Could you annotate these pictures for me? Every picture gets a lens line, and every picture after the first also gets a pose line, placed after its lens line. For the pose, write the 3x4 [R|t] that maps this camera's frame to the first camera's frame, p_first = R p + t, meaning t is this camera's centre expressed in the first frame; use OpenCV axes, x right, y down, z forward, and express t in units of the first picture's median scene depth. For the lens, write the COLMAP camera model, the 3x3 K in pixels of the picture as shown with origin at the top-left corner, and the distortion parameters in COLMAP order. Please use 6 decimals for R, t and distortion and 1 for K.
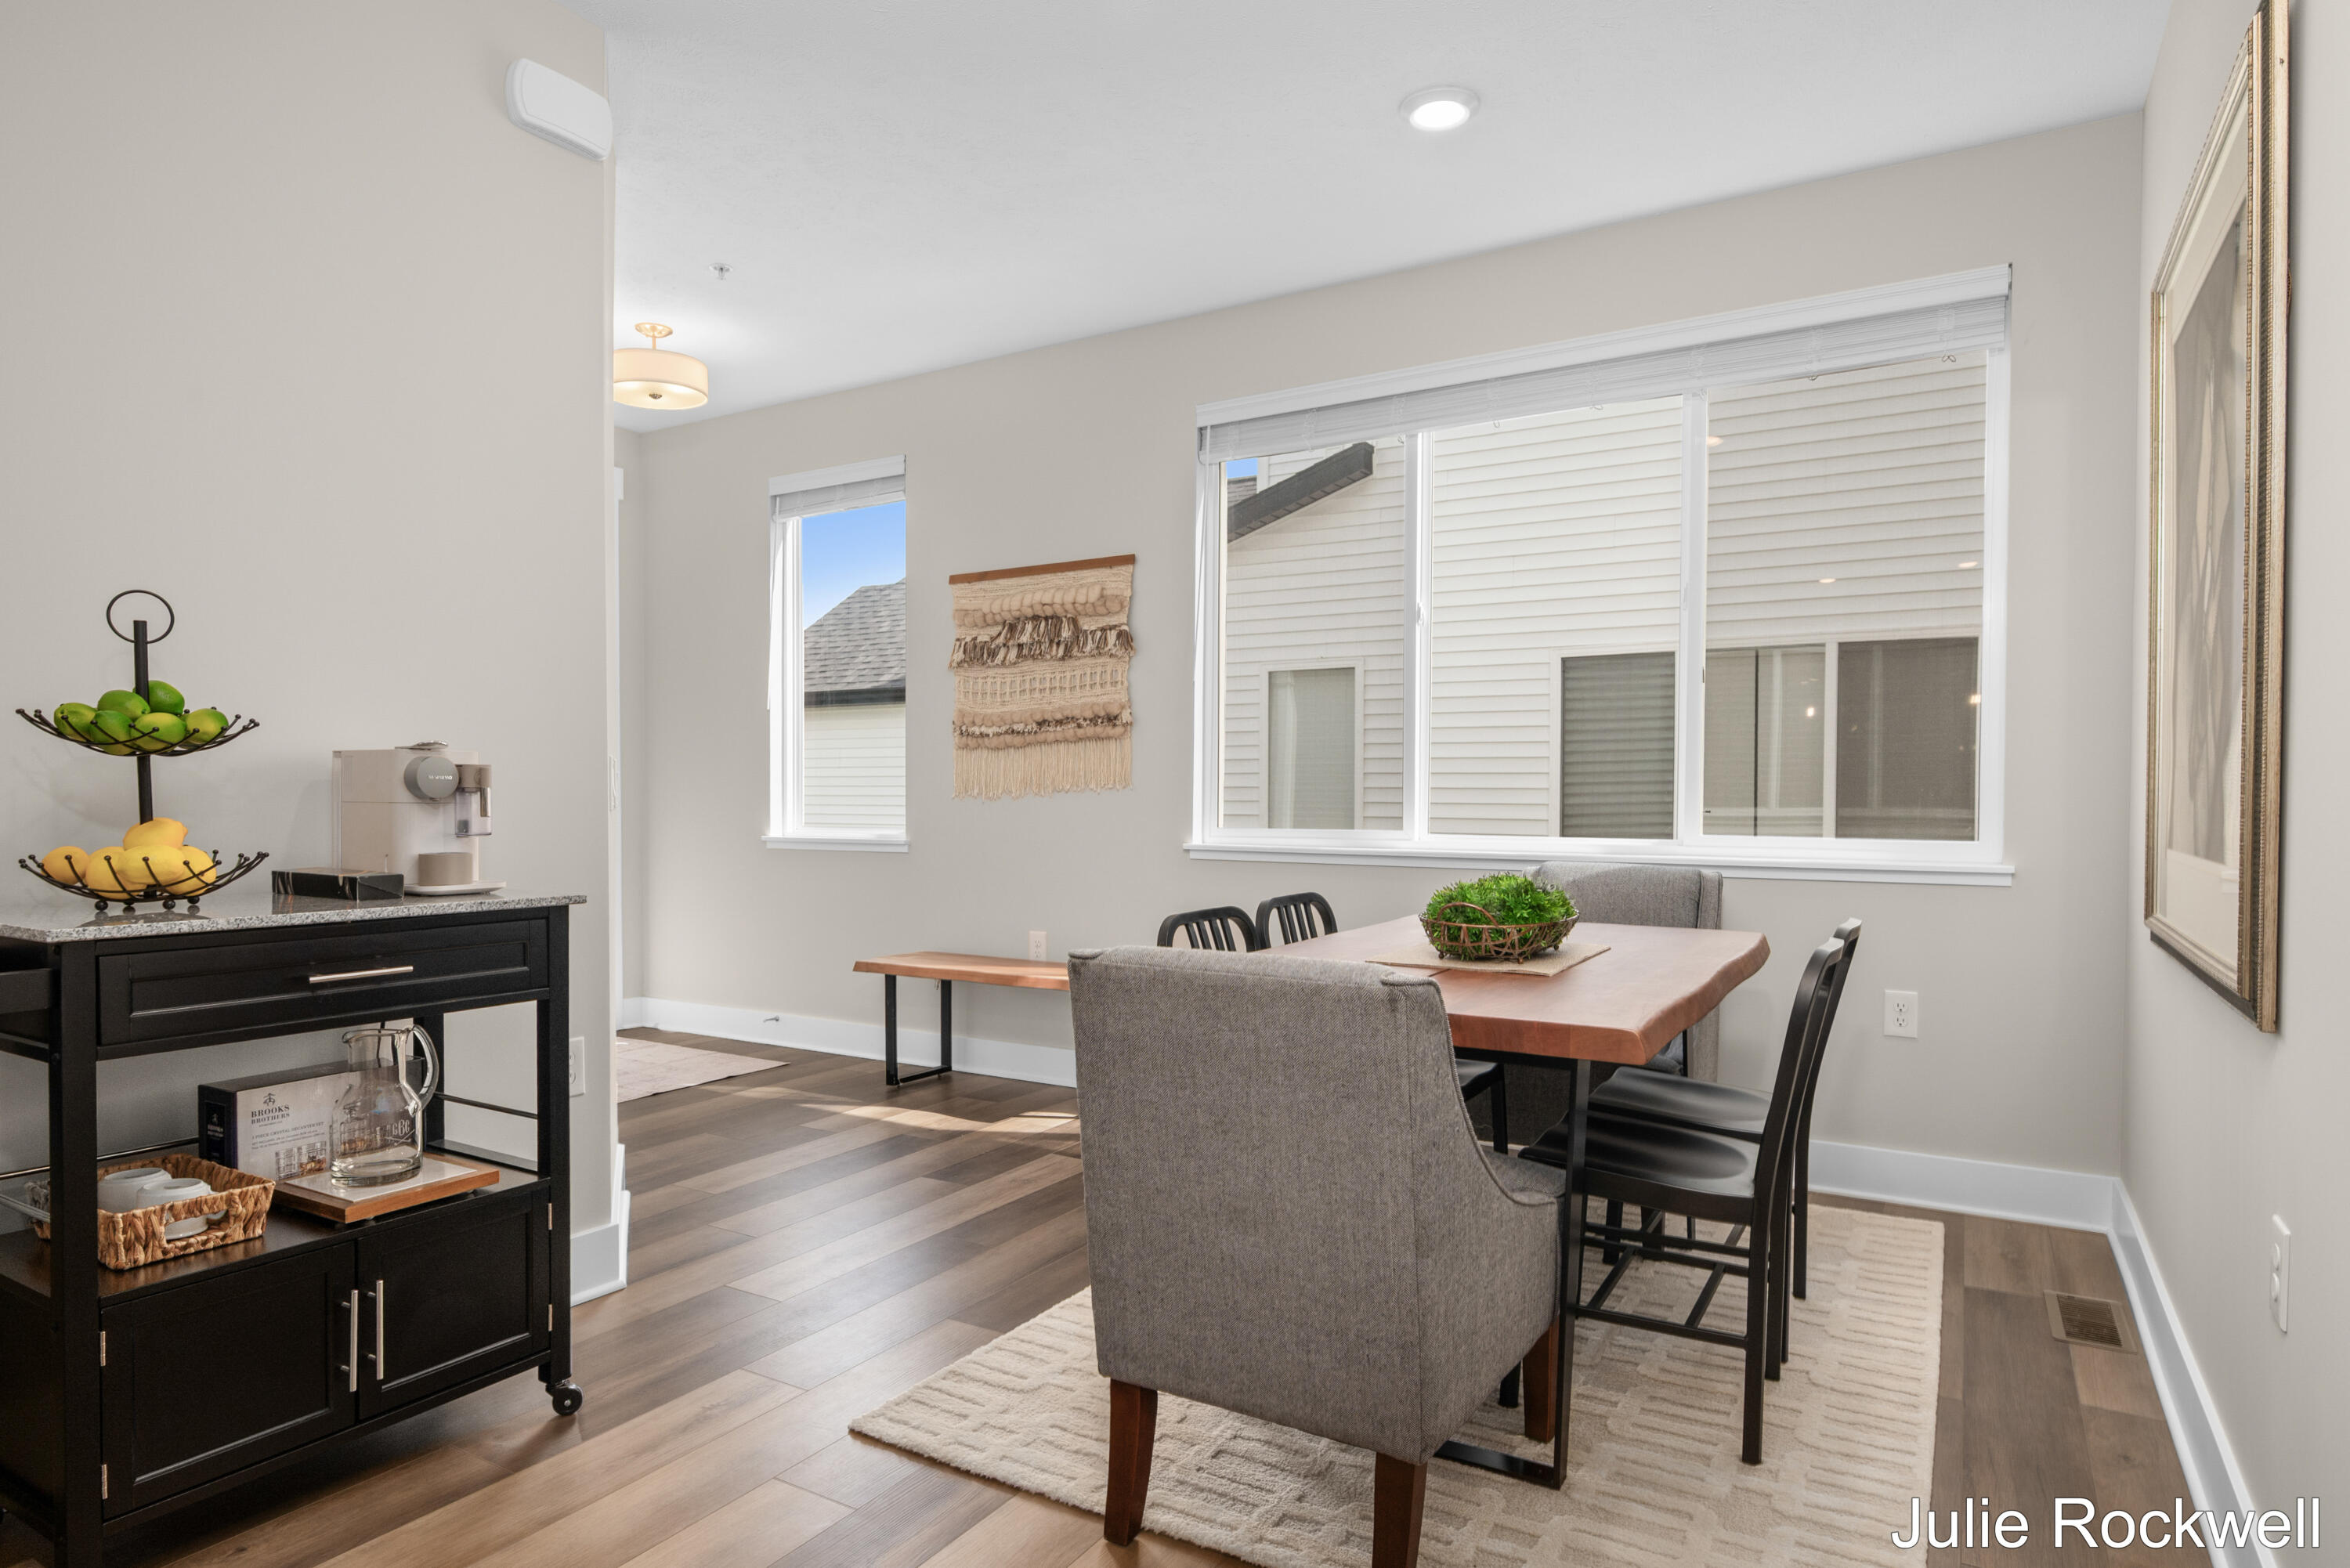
lens RADIAL K [[1318.5, 0, 1176.4], [0, 1318.5, 792.6], [0, 0, 1]] dist [0.000308, 0.000024]
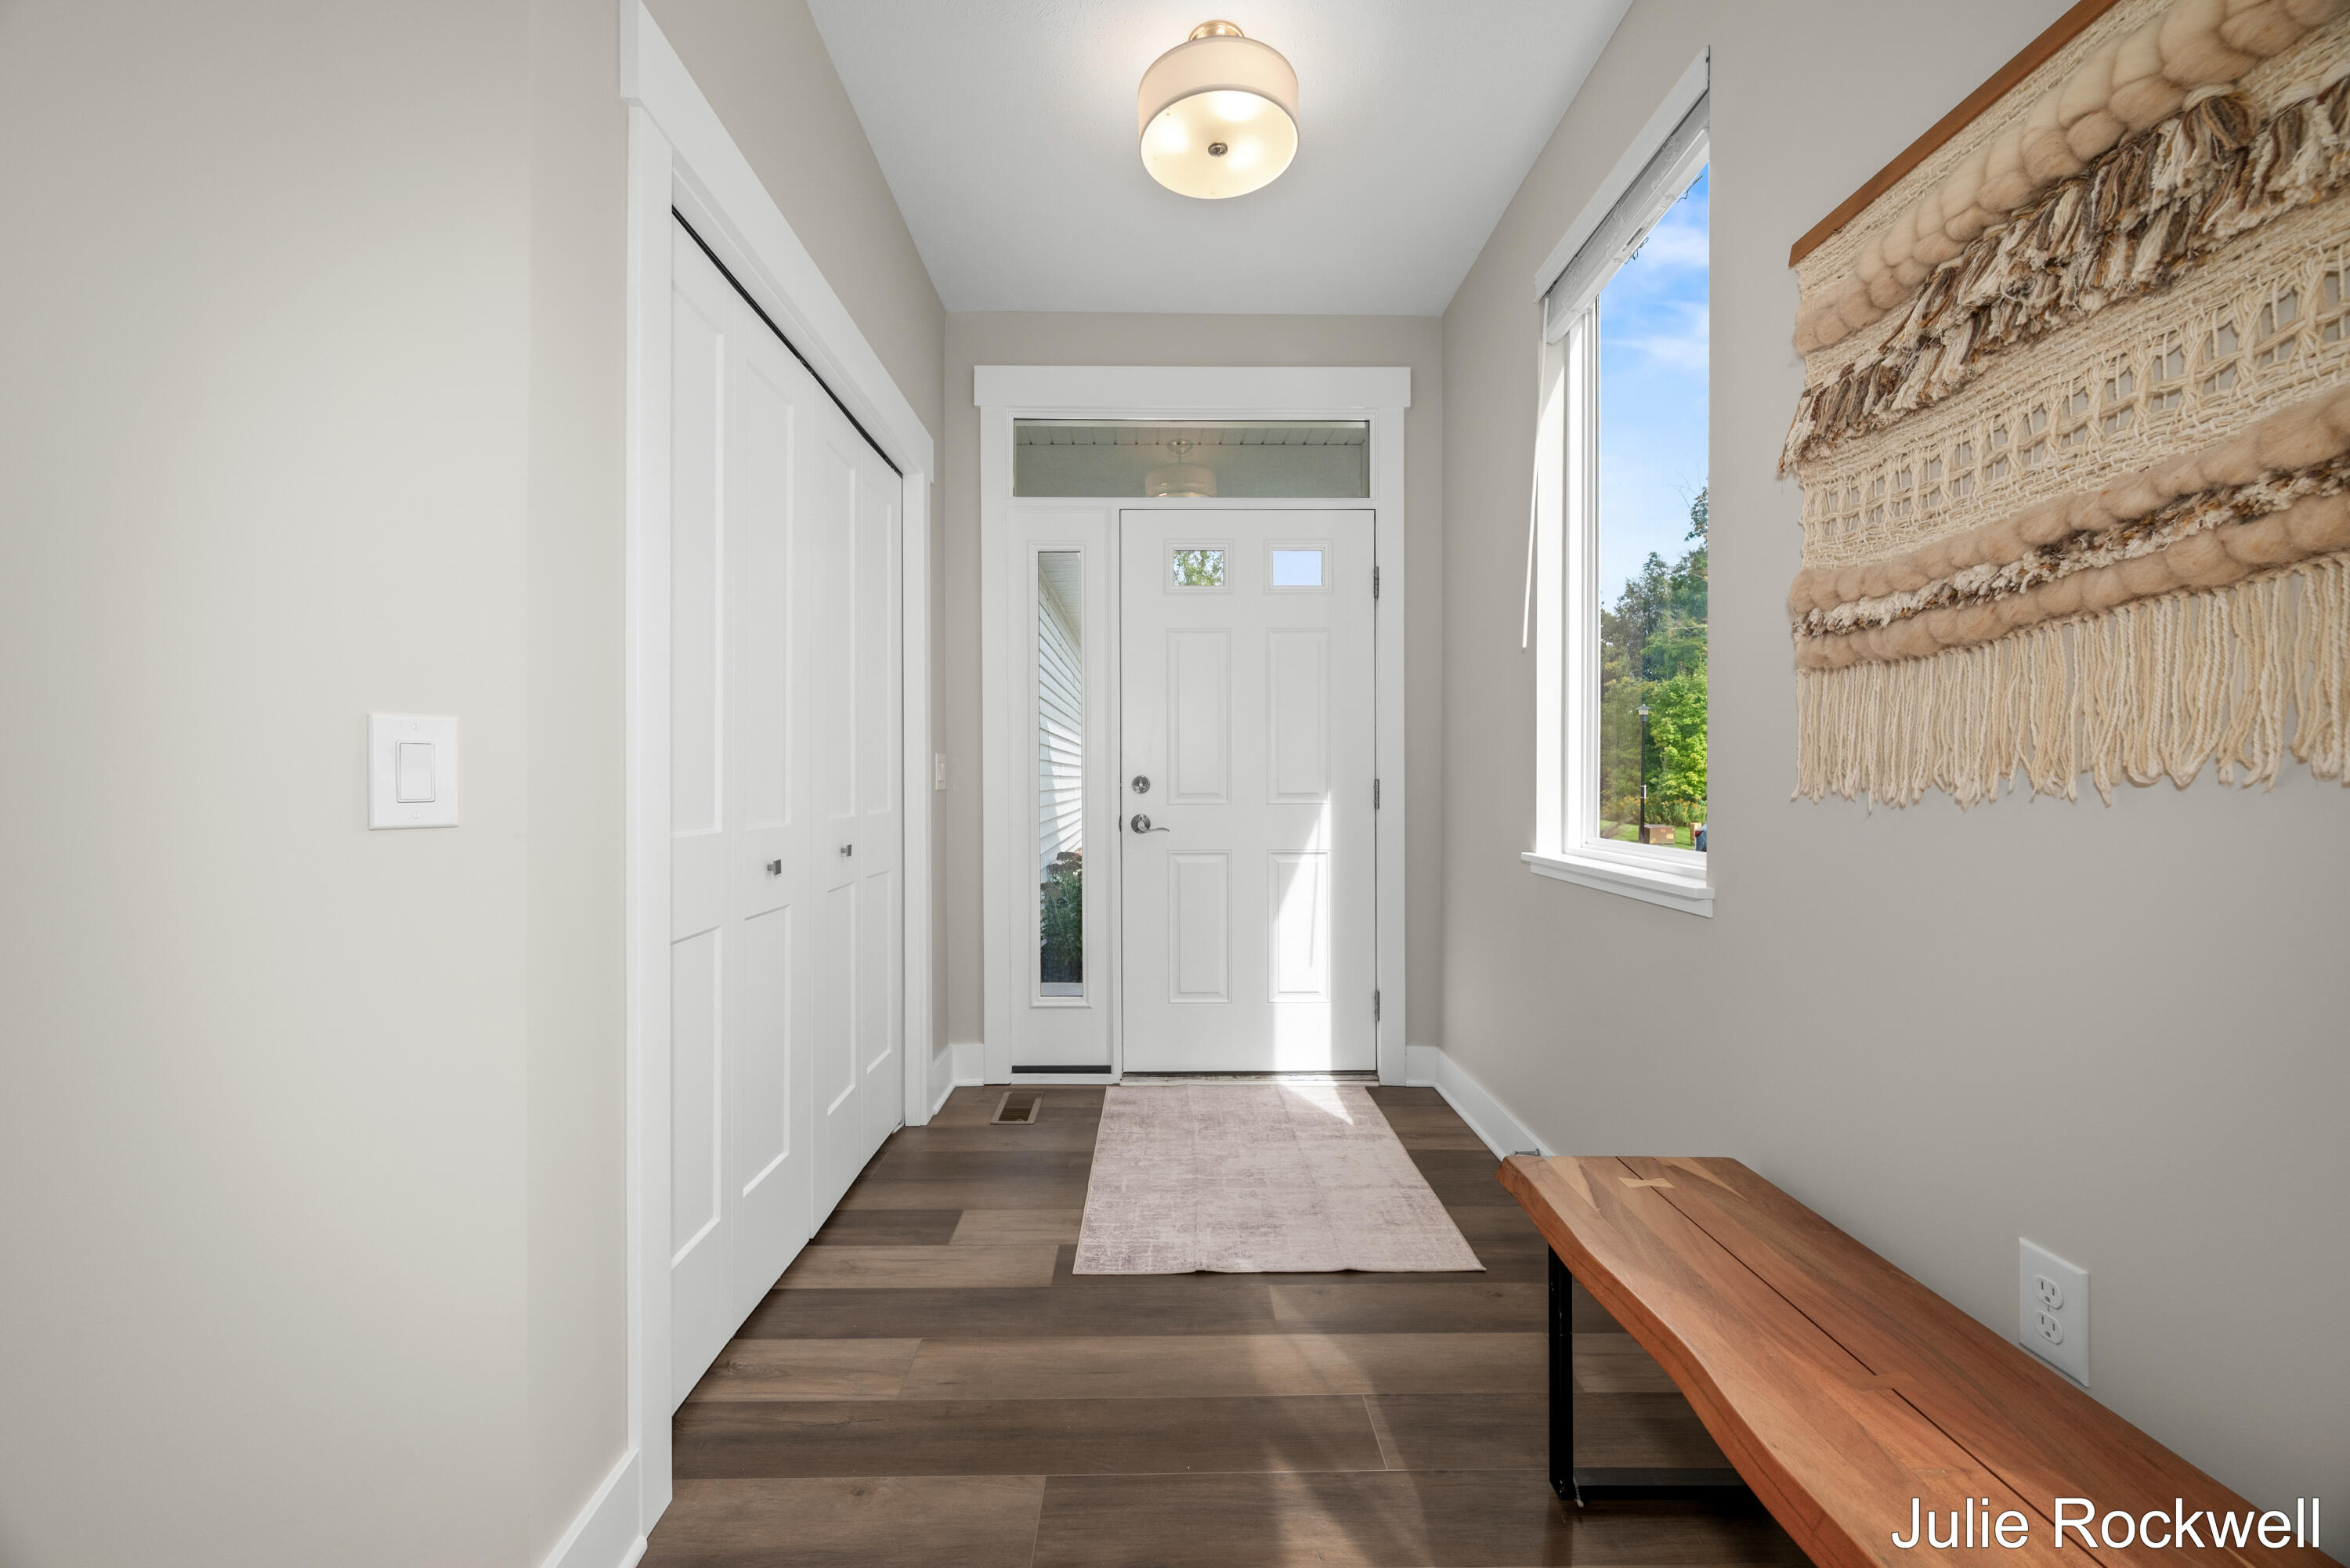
lens RADIAL K [[925.5, 0, 1175.8], [0, 925.5, 780.9], [0, 0, 1]] dist [-0.000294, 0.000056]
pose [[0.522048, 0.001527, -0.852915, -0.030806], [-0.004336, 0.999990, -0.000863, -0.000296], [0.852905, 0.004148, 0.522050, 0.726942]]
